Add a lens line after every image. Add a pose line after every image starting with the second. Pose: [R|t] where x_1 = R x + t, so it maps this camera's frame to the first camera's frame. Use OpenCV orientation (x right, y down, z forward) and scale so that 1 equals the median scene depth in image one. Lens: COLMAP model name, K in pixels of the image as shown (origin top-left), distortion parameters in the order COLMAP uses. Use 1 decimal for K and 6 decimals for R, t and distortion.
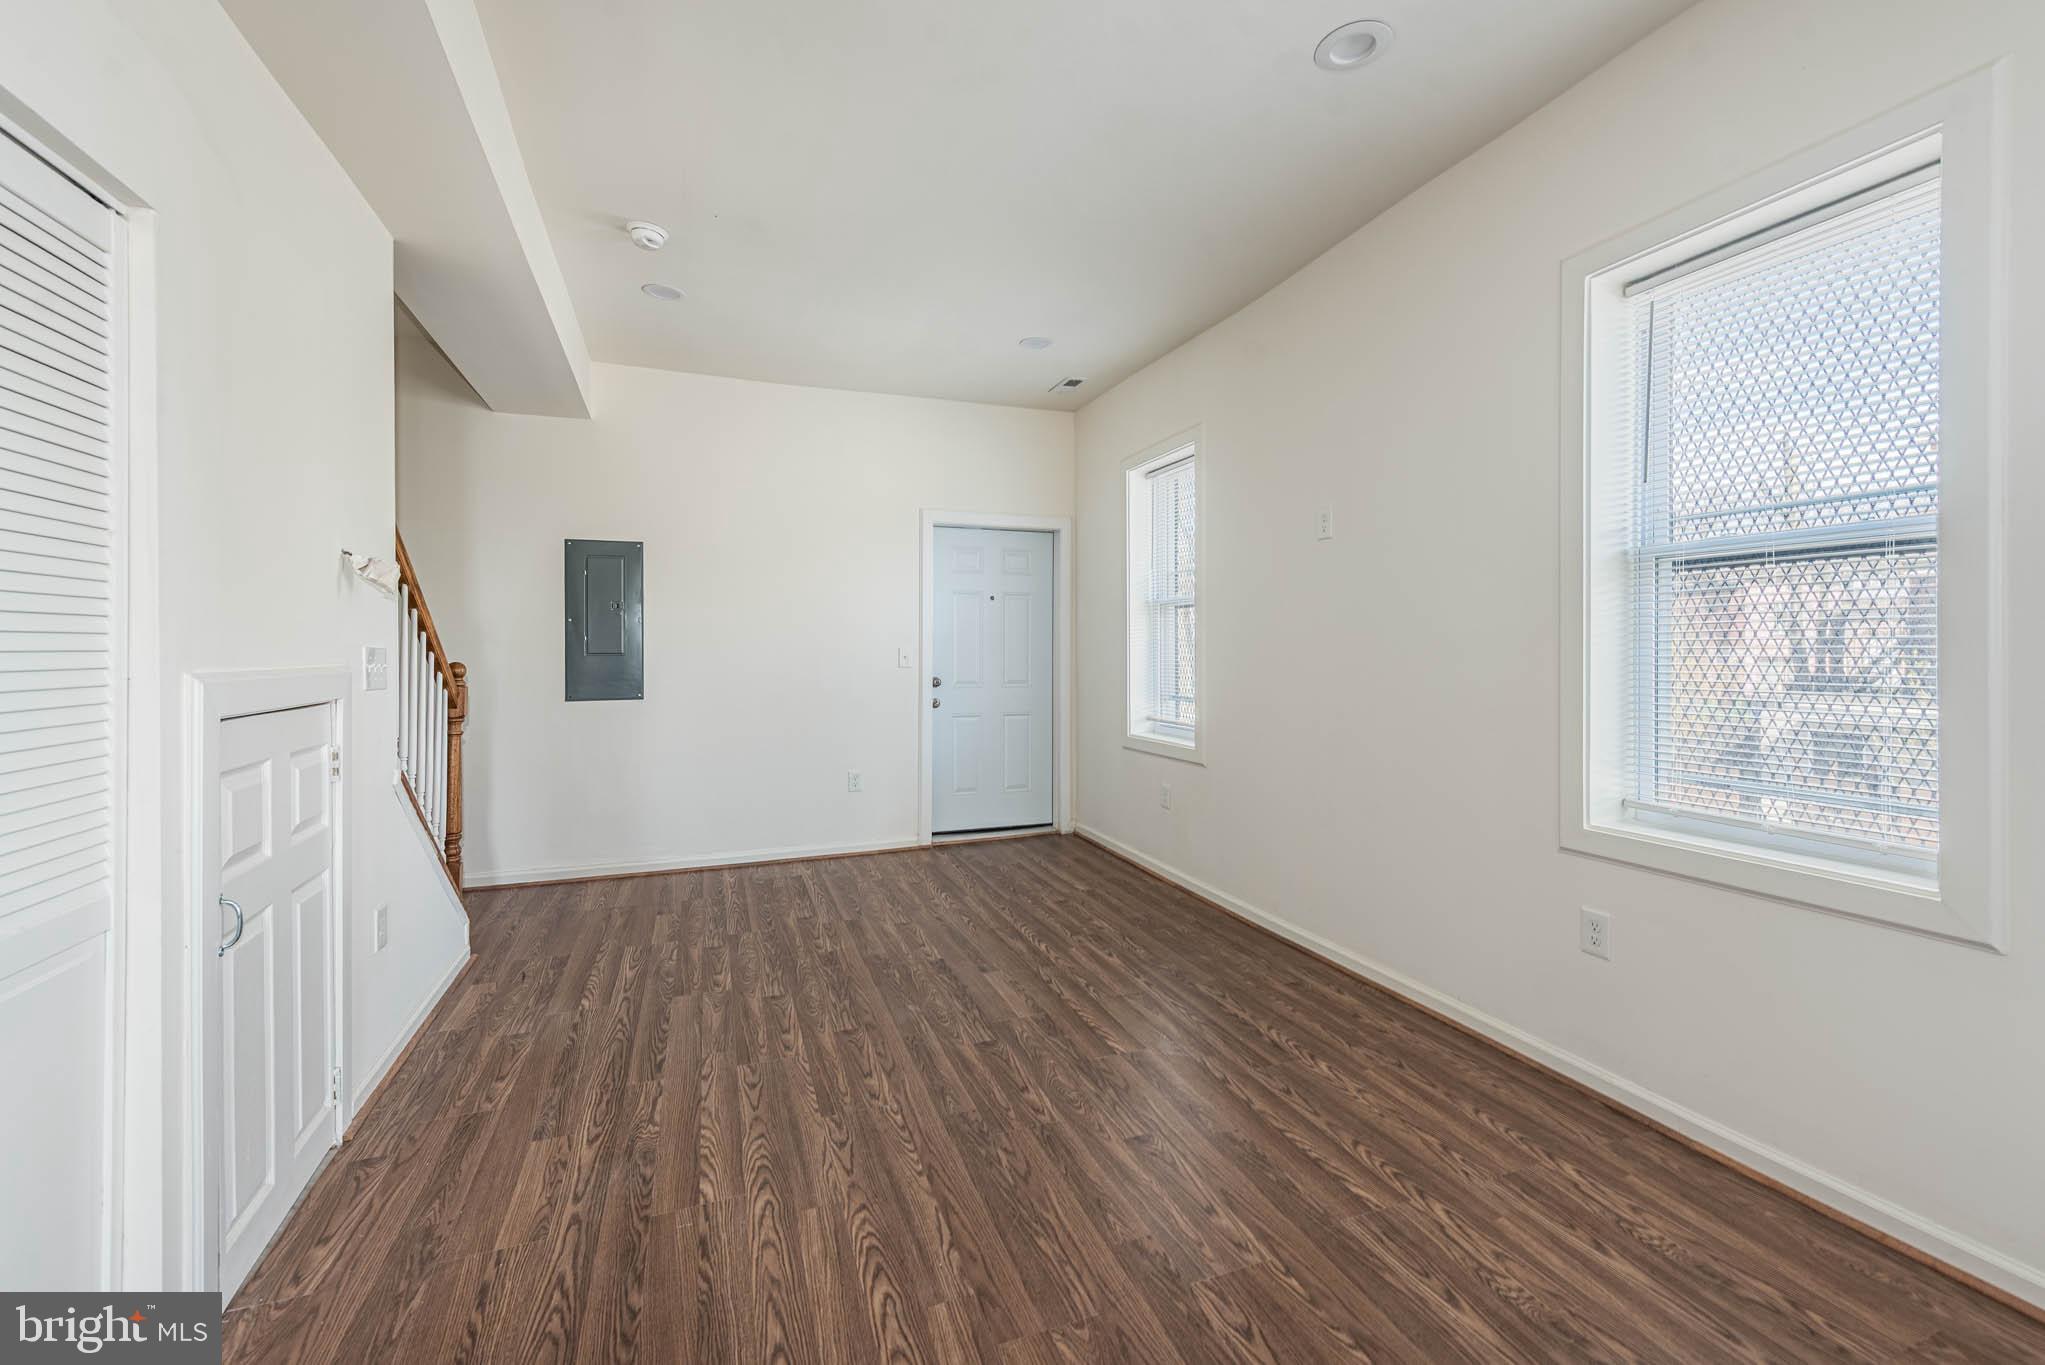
lens RADIAL K [[825.0, 0, 989.8], [0, 825.0, 640.8], [0, 0, 1]] dist [0.023633, -0.002382]
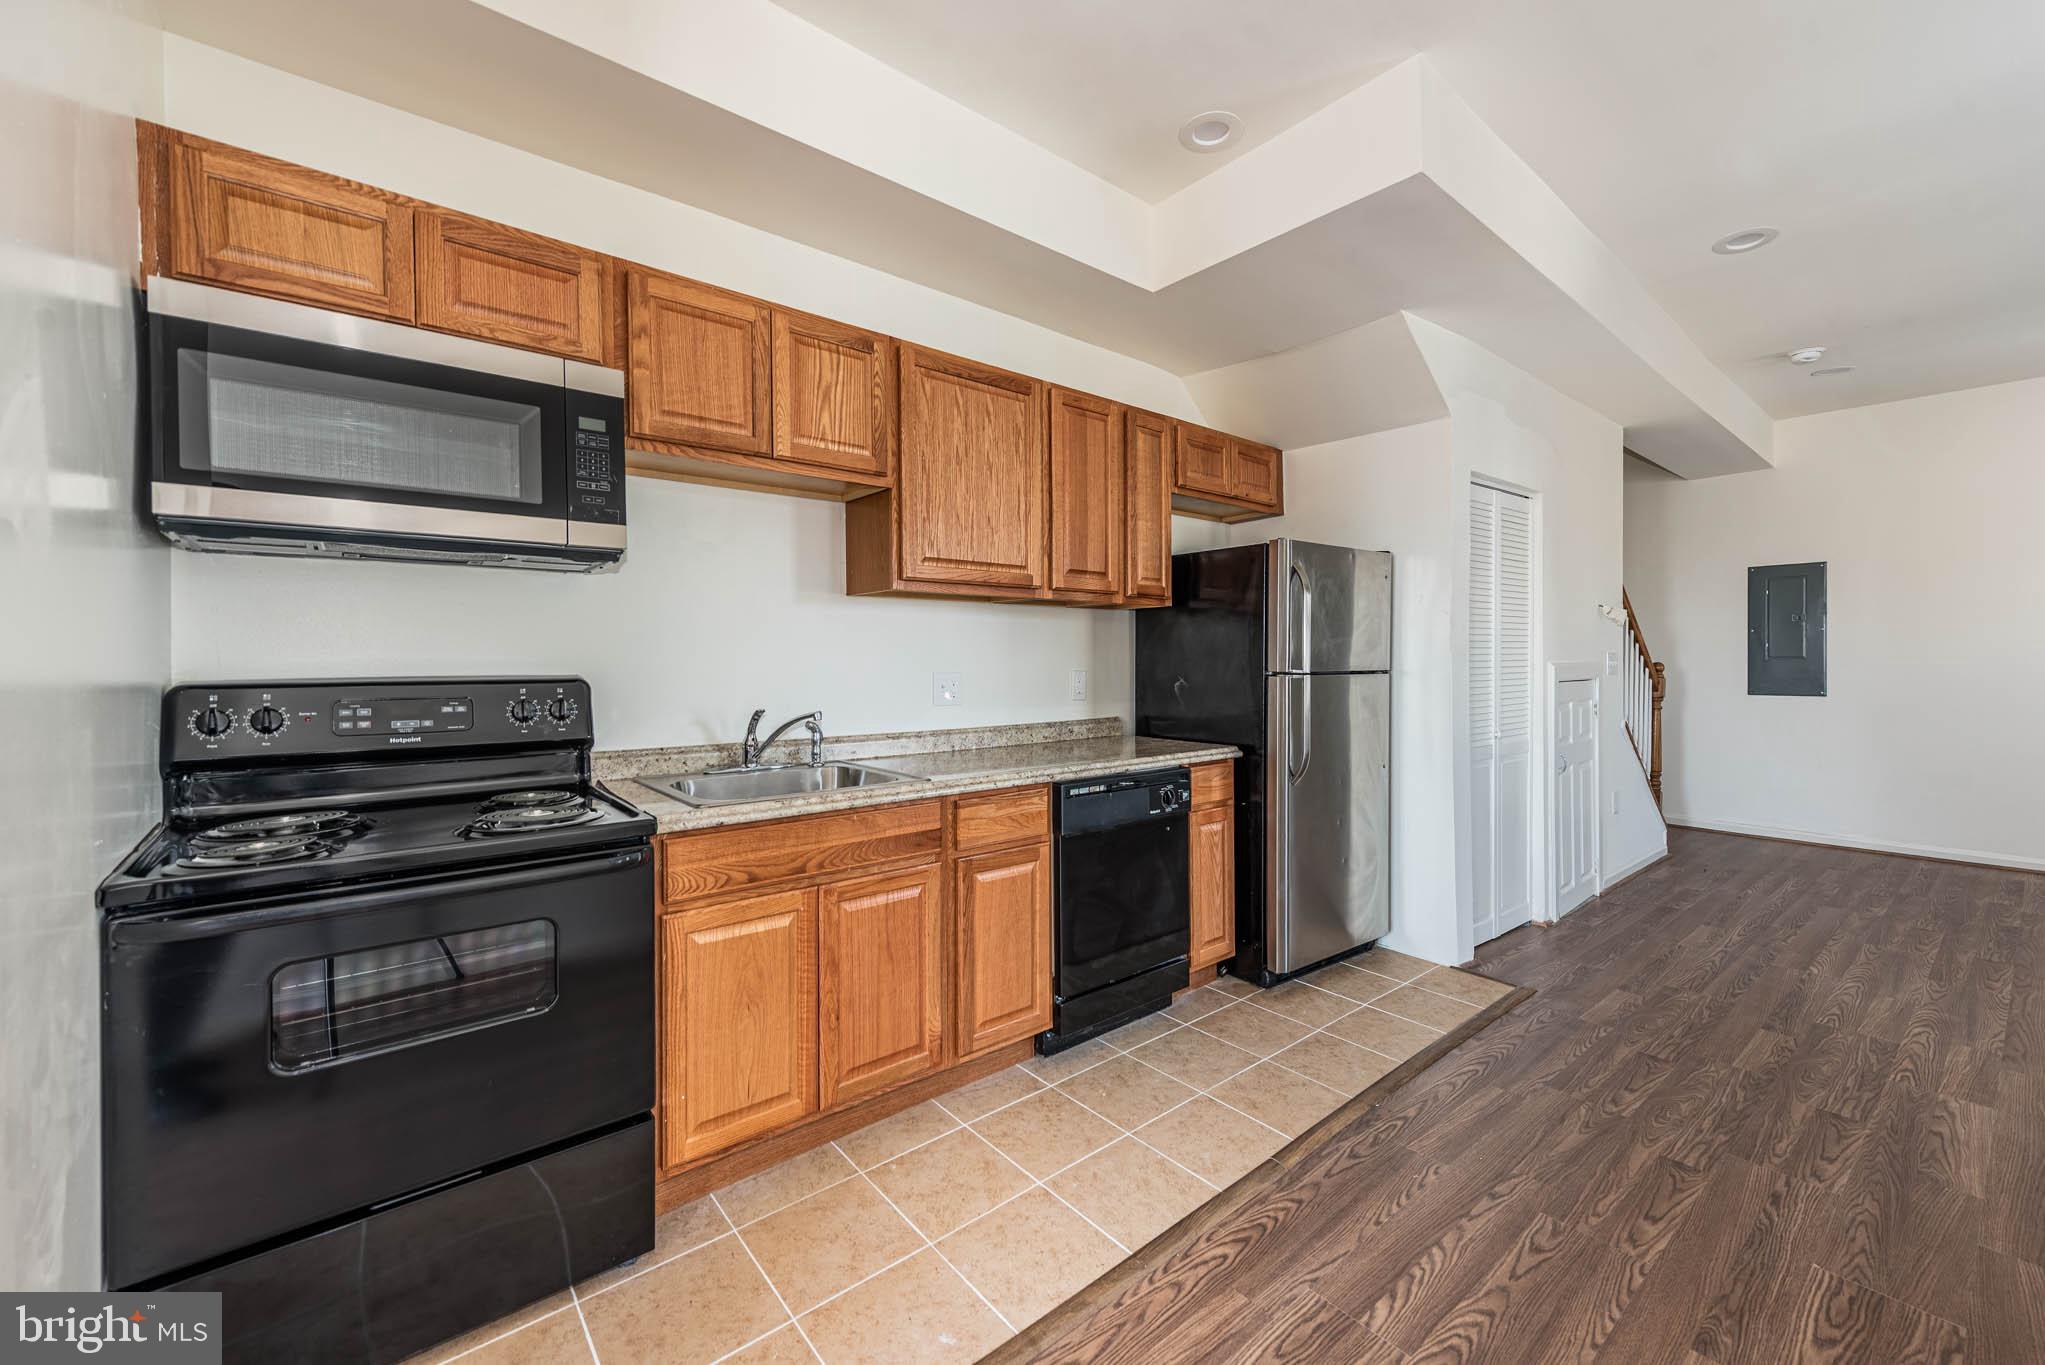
lens RADIAL K [[825.0, 0, 1055.0], [0, 825.0, 665.7], [0, 0, 1]] dist [0.023633, -0.002382]
pose [[0.362699, 0.011223, -0.931839, 0.514439], [0.010193, 0.999820, 0.016010, -0.005144], [0.931851, -0.015305, 0.362519, -0.783854]]
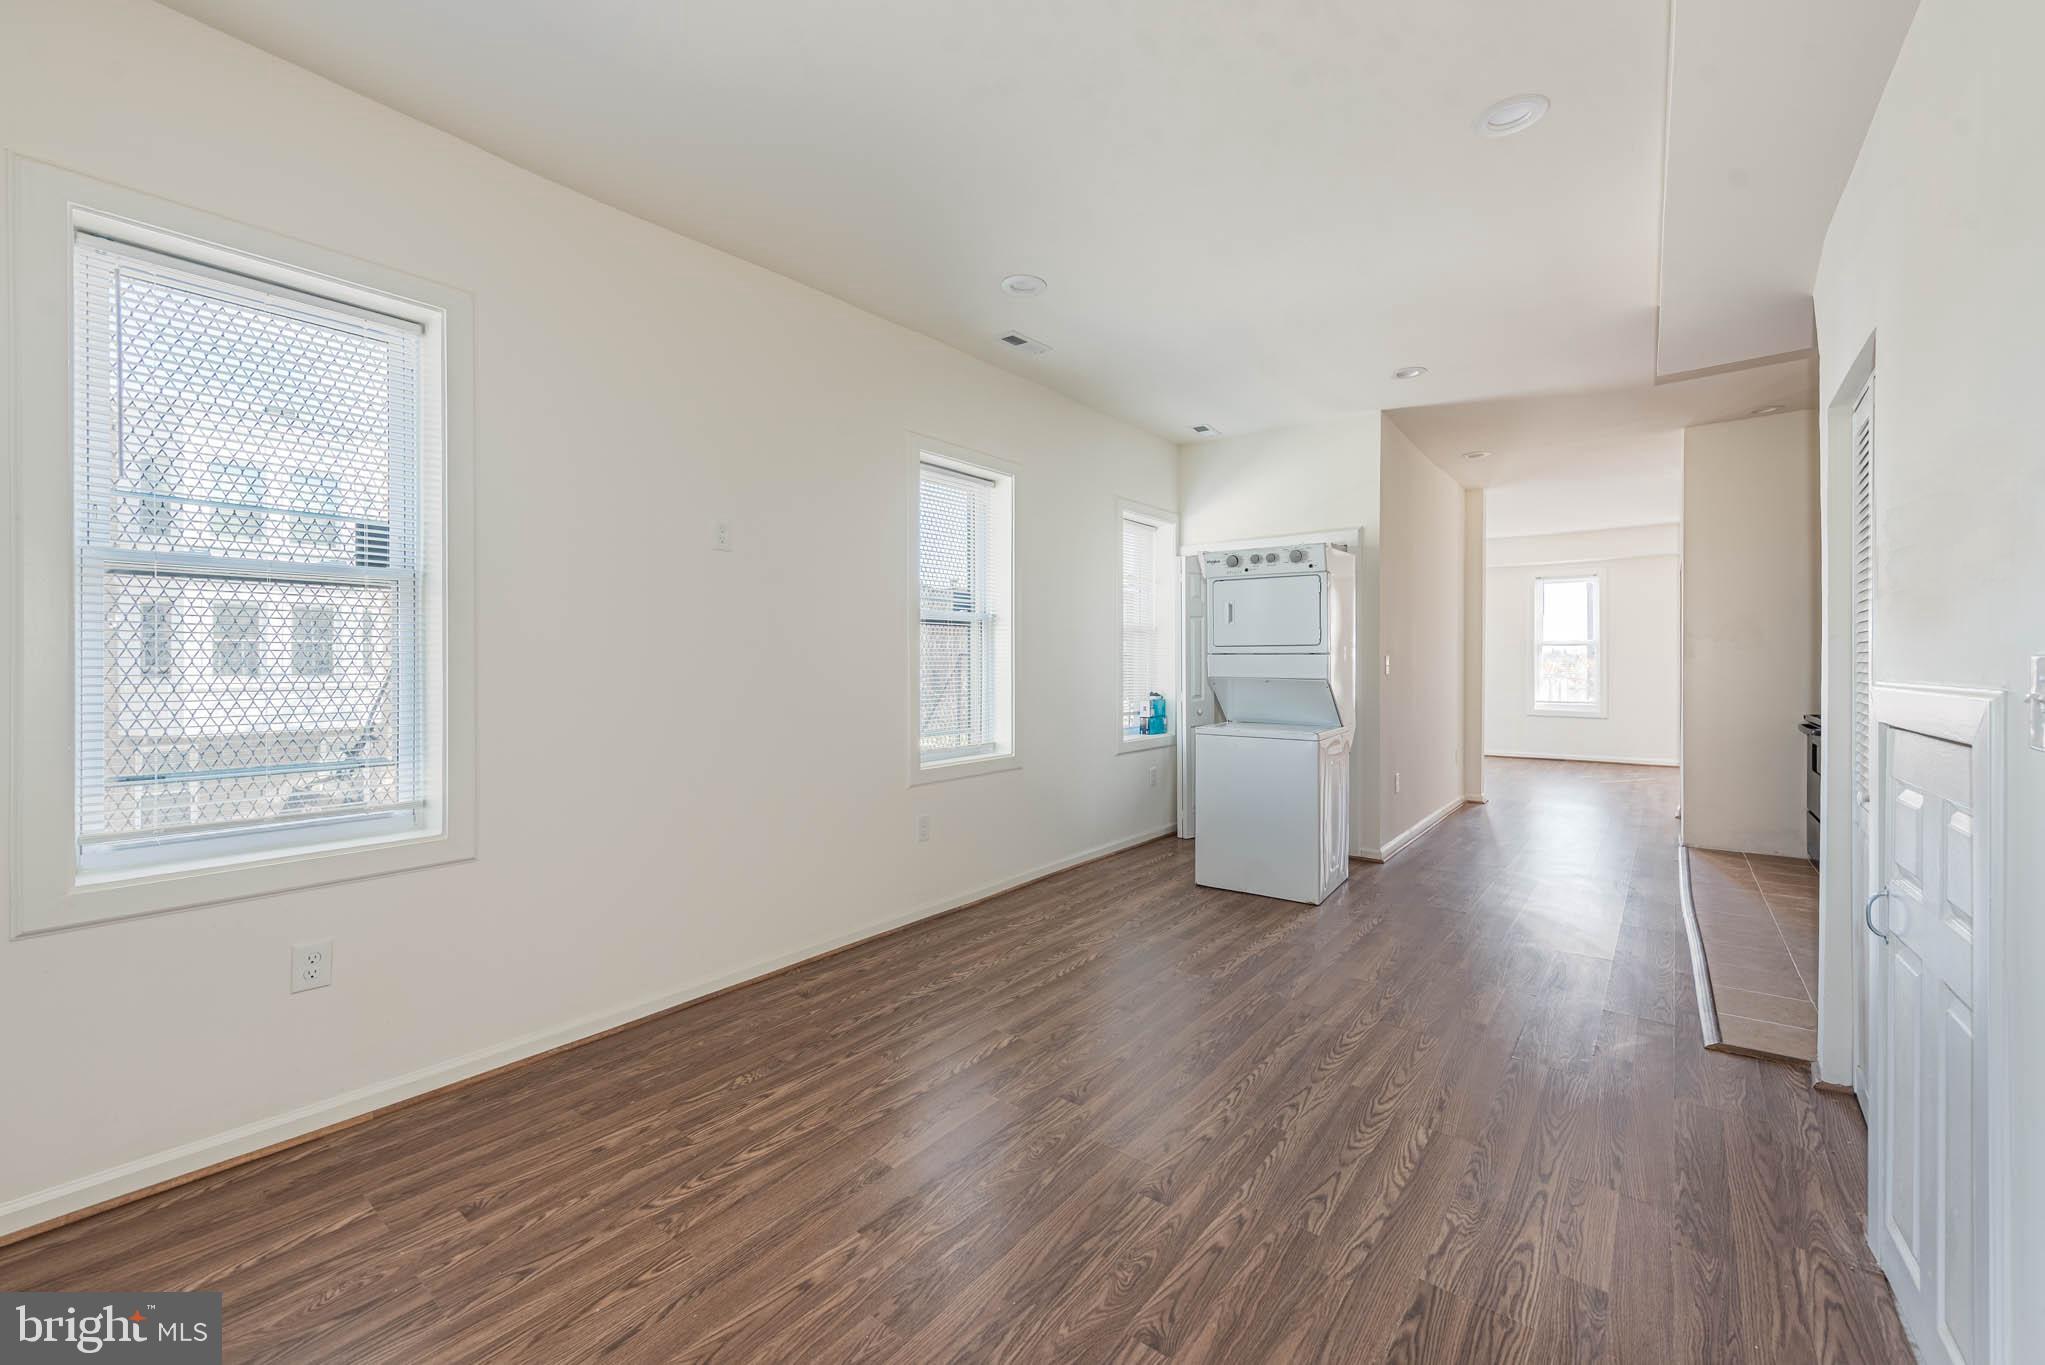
lens RADIAL K [[825.0, 0, 1038.5], [0, 825.0, 670.6], [0, 0, 1]] dist [0.023633, -0.002382]
pose [[-0.552221, -0.002829, 0.833693, -0.743646], [-0.005701, 0.999984, -0.000383, 0.016287], [-0.833678, -0.004965, -0.552228, 1.541358]]
